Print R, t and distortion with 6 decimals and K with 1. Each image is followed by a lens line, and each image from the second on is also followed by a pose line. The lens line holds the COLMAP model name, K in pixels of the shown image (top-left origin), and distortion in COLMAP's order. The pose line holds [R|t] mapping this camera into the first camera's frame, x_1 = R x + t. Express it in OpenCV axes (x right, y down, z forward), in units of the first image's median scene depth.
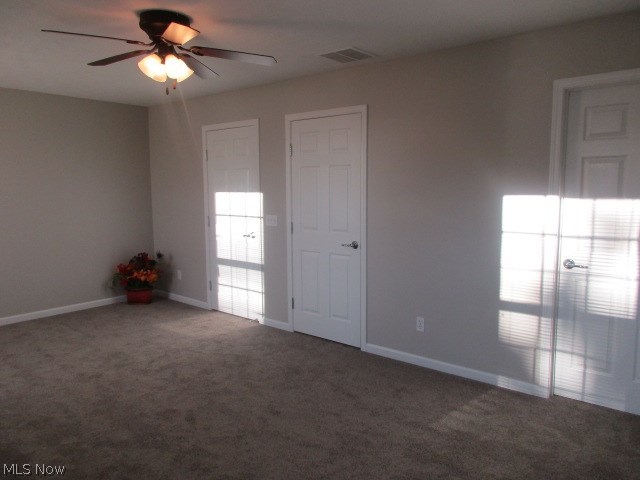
lens RADIAL K [[477.9, 0, 317.8], [0, 477.9, 235.1], [0, 0, 1]] dist [-0.002442, 0.002359]
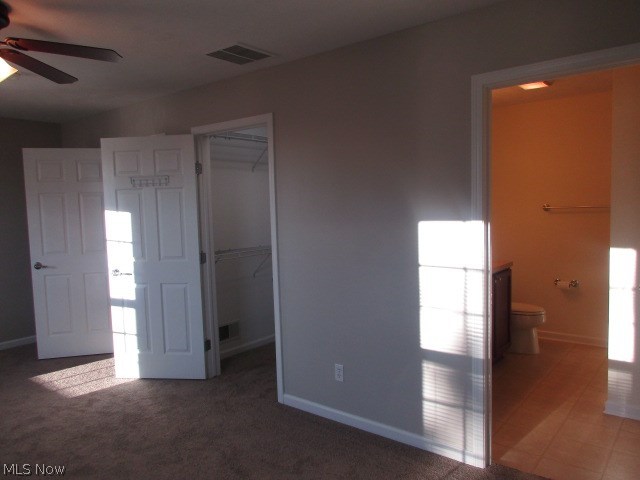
lens RADIAL K [[477.9, 0, 319.3], [0, 477.9, 244.4], [0, 0, 1]] dist [-0.002442, 0.002359]
pose [[0.999217, -0.020053, 0.034121, 0.164443], [0.020549, 0.999687, -0.014272, -0.029865], [-0.033825, 0.014962, 0.999316, 0.167244]]
